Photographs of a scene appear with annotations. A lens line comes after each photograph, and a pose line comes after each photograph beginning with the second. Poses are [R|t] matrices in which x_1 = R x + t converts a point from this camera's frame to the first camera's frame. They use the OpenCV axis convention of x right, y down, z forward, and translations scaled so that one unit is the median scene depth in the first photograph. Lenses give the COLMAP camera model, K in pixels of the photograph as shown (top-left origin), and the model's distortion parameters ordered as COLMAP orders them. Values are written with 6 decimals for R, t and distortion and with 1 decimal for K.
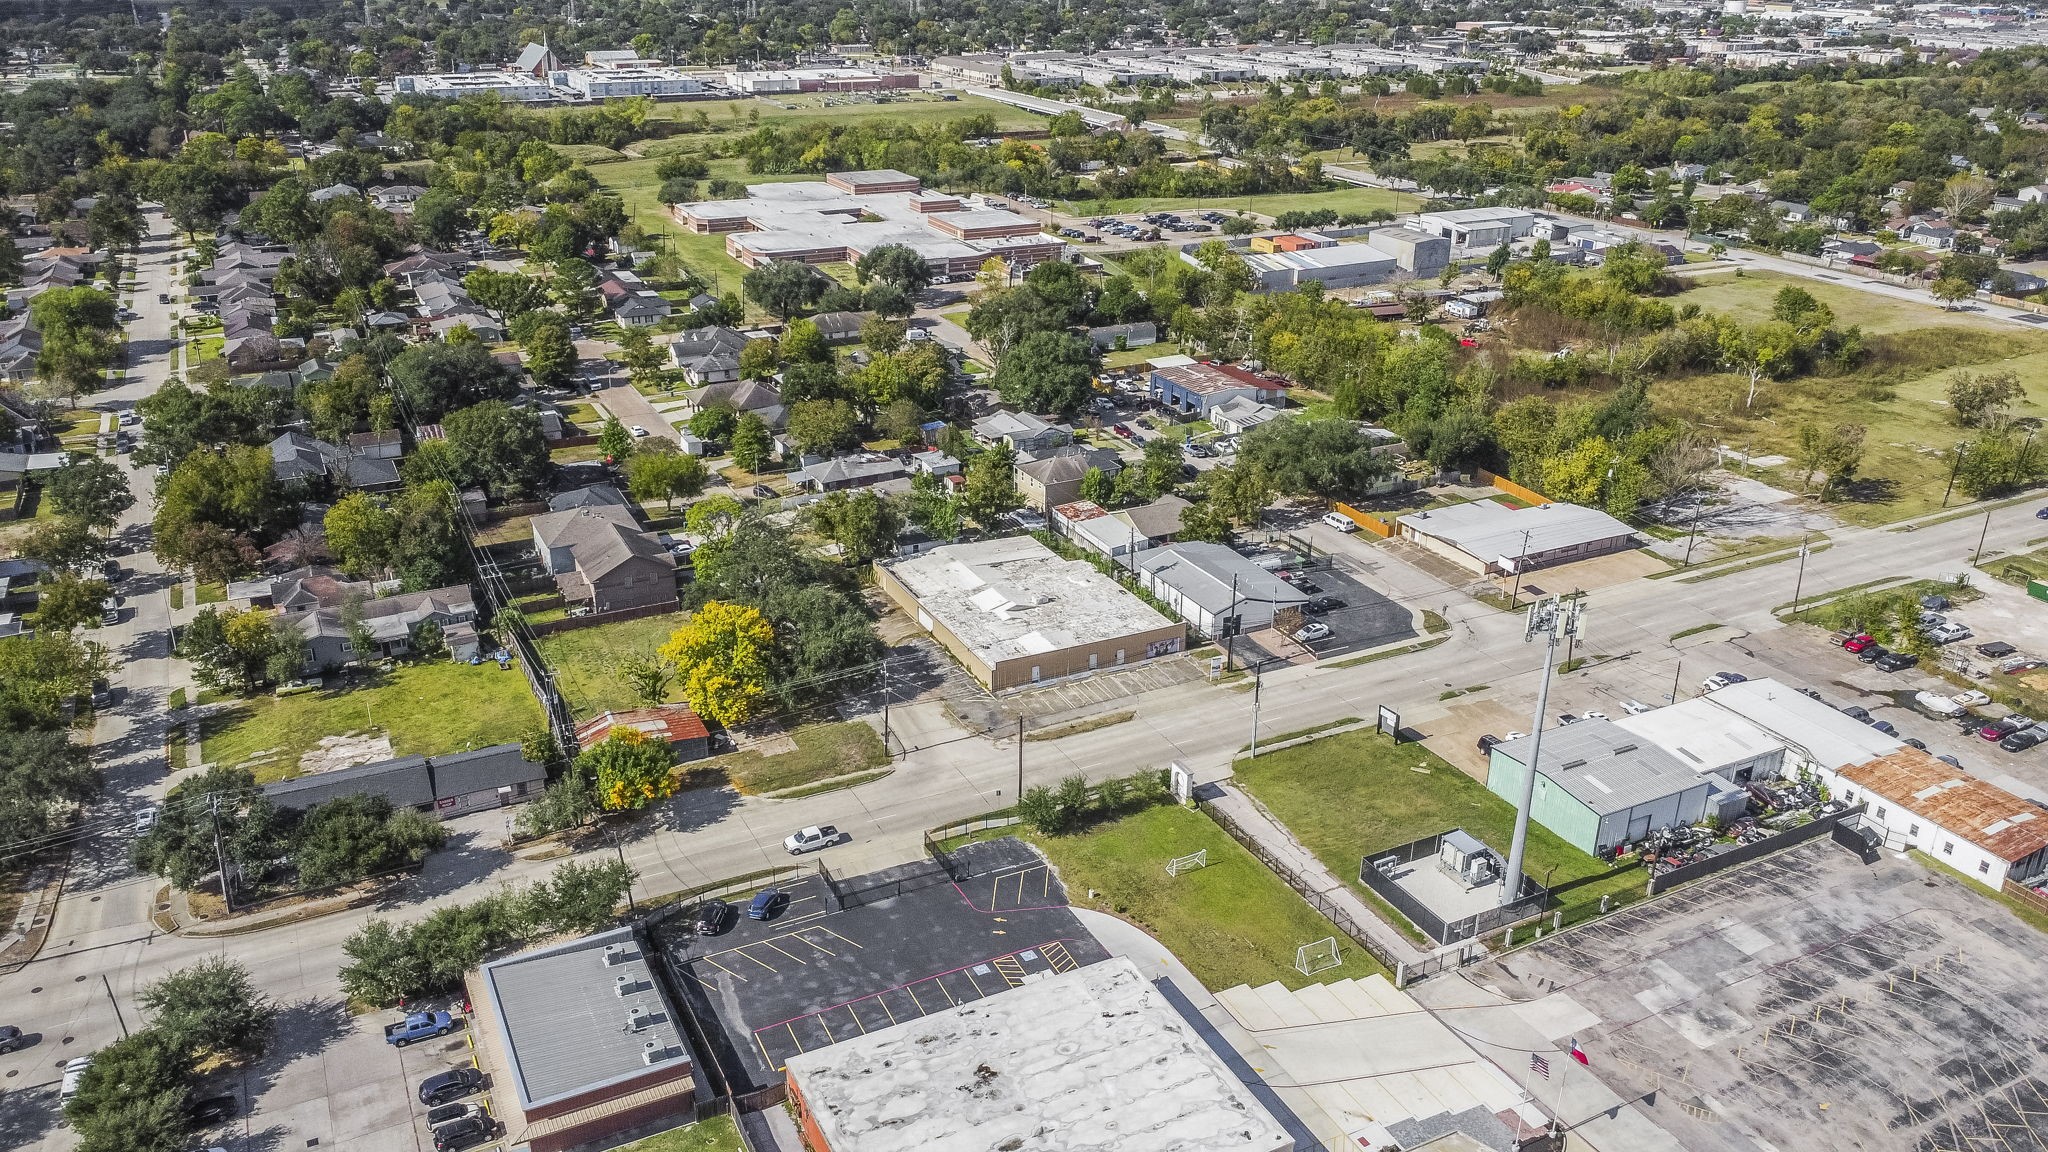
lens RADIAL K [[1534.8, 0, 1023.6], [0, 1534.8, 573.4], [0, 0, 1]] dist [0.001492, -0.003694]
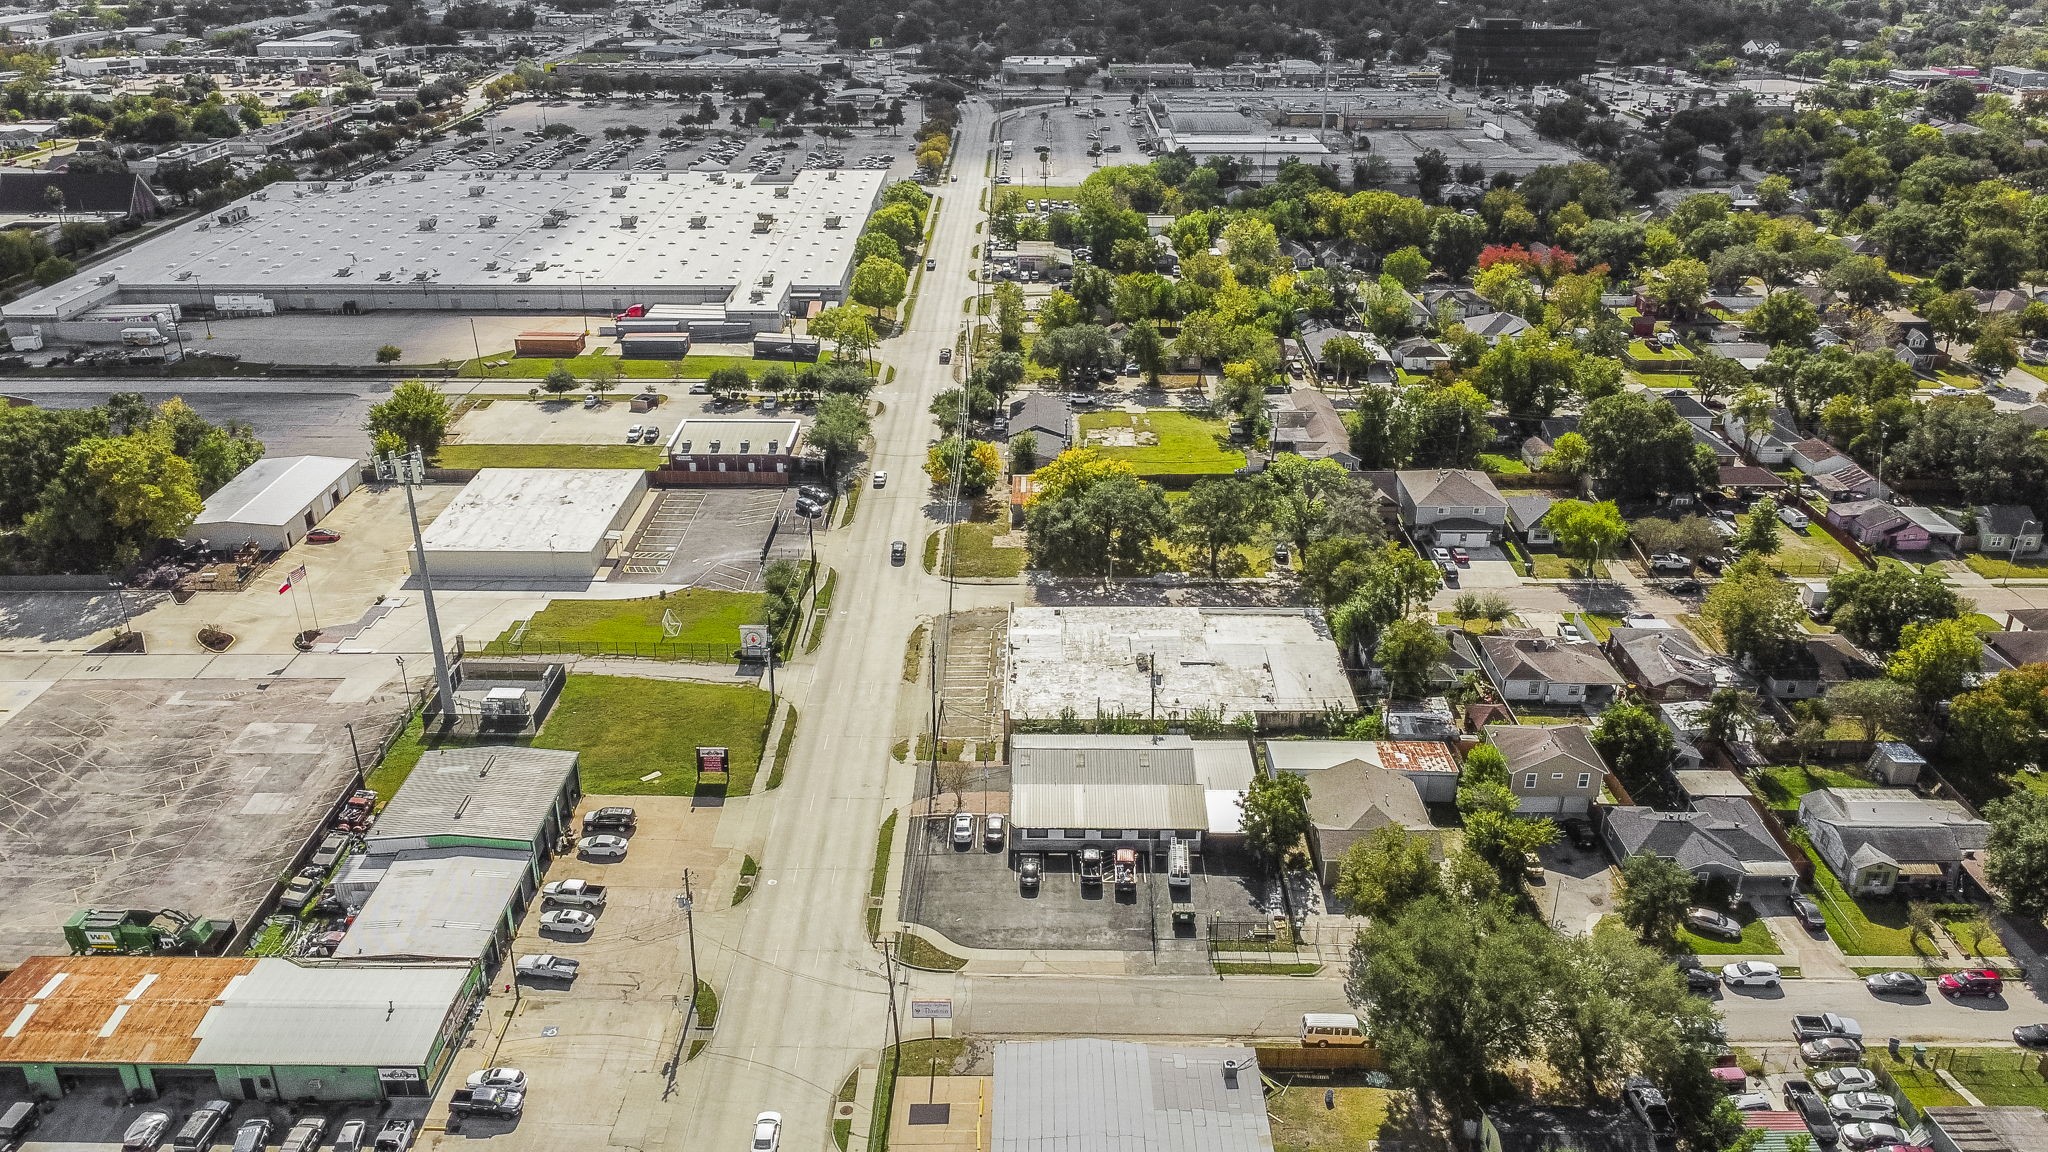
lens RADIAL K [[1534.8, 0, 1026.7], [0, 1534.8, 575.8], [0, 0, 1]] dist [0.001492, -0.003694]
pose [[-0.460156, 0.361984, -0.810694, 0.703431], [-0.350098, 0.765141, 0.540362, -0.449431], [0.815897, 0.532473, -0.225354, 1.073828]]
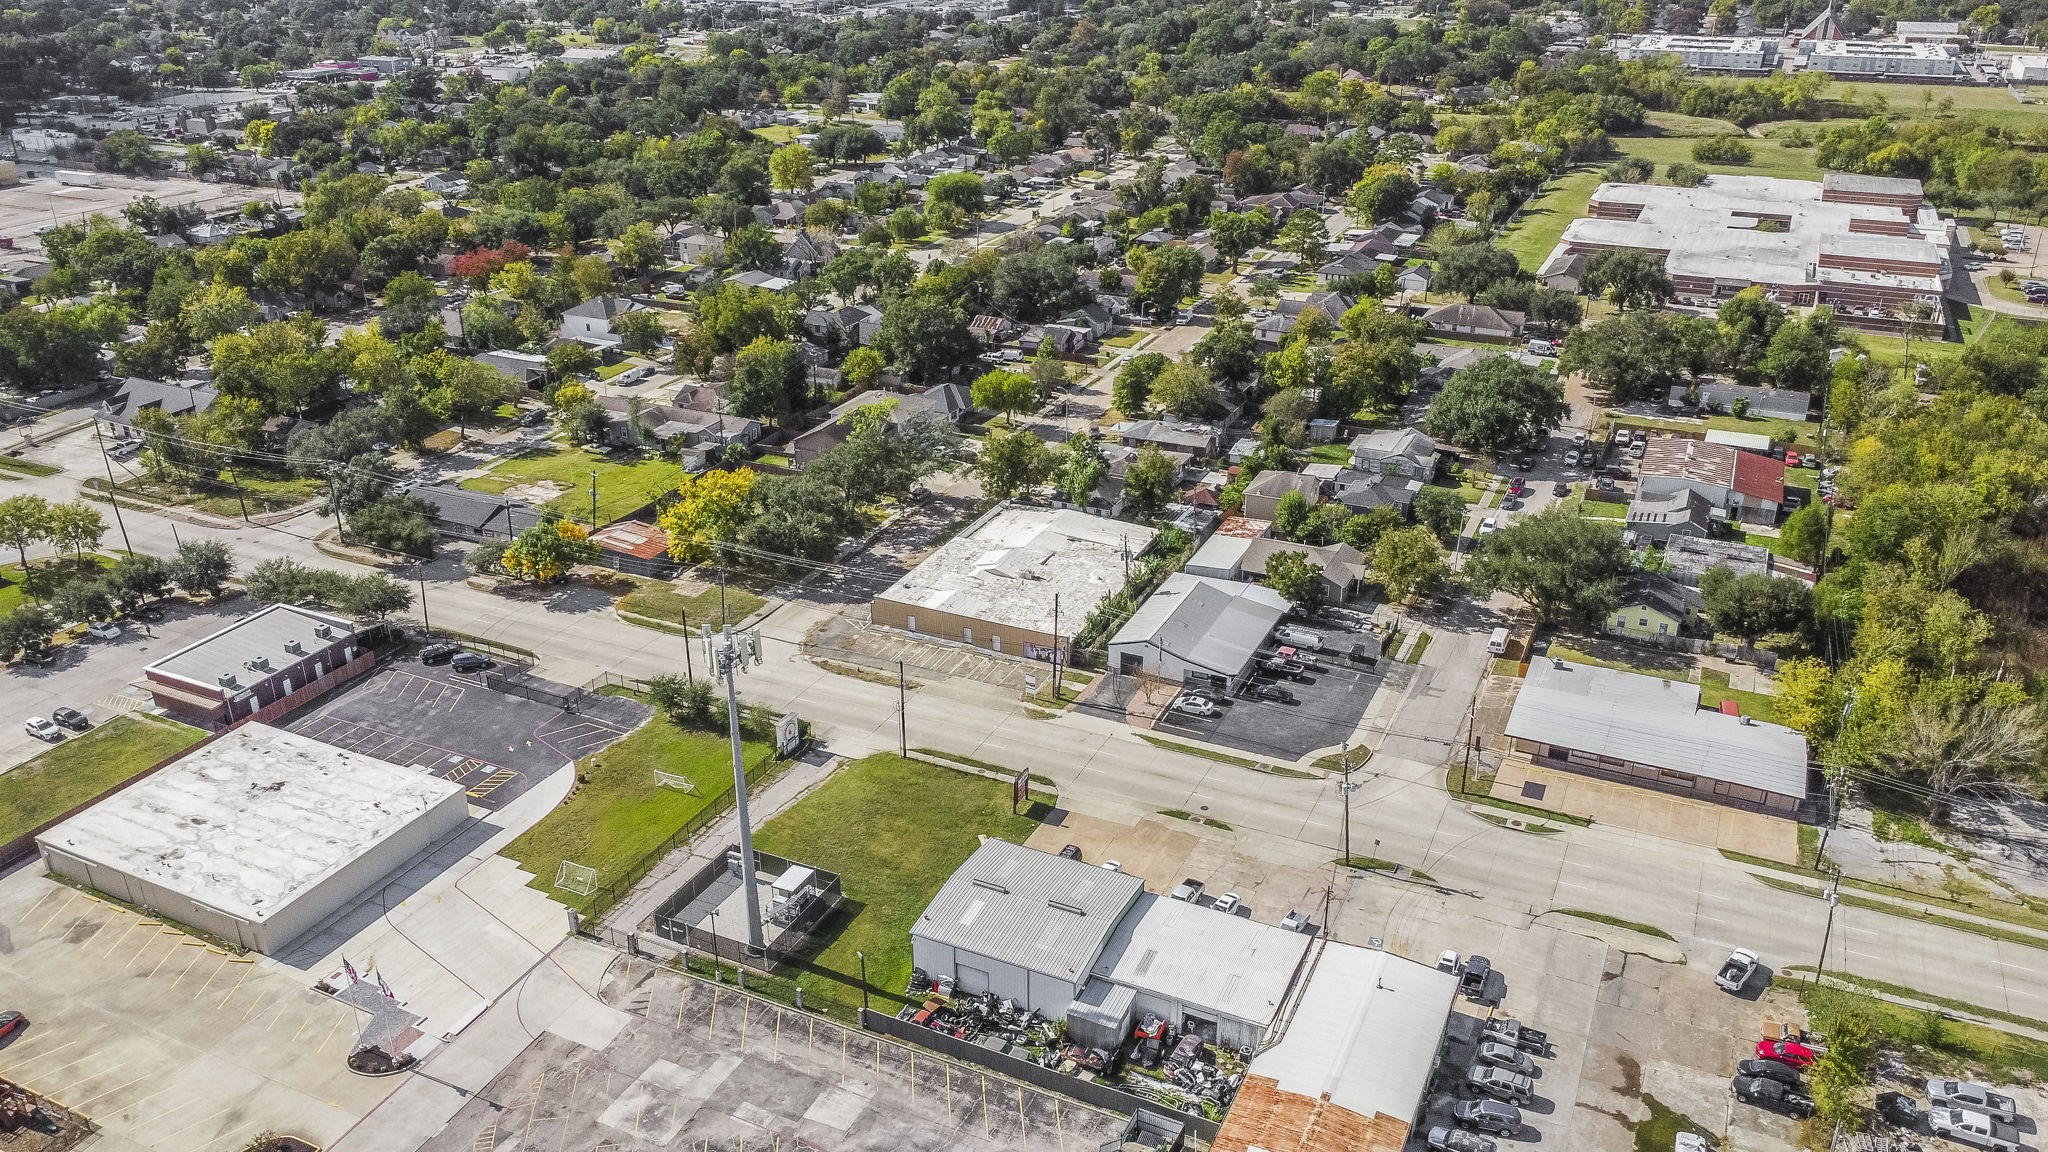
lens RADIAL K [[1534.8, 0, 1018.5], [0, 1534.8, 581.2], [0, 0, 1]] dist [0.001492, -0.003694]
pose [[0.609924, 0.318251, -0.725748, 0.701238], [-0.296713, 0.940911, 0.163243, -0.133729], [0.734816, 0.115772, 0.668313, 0.320568]]
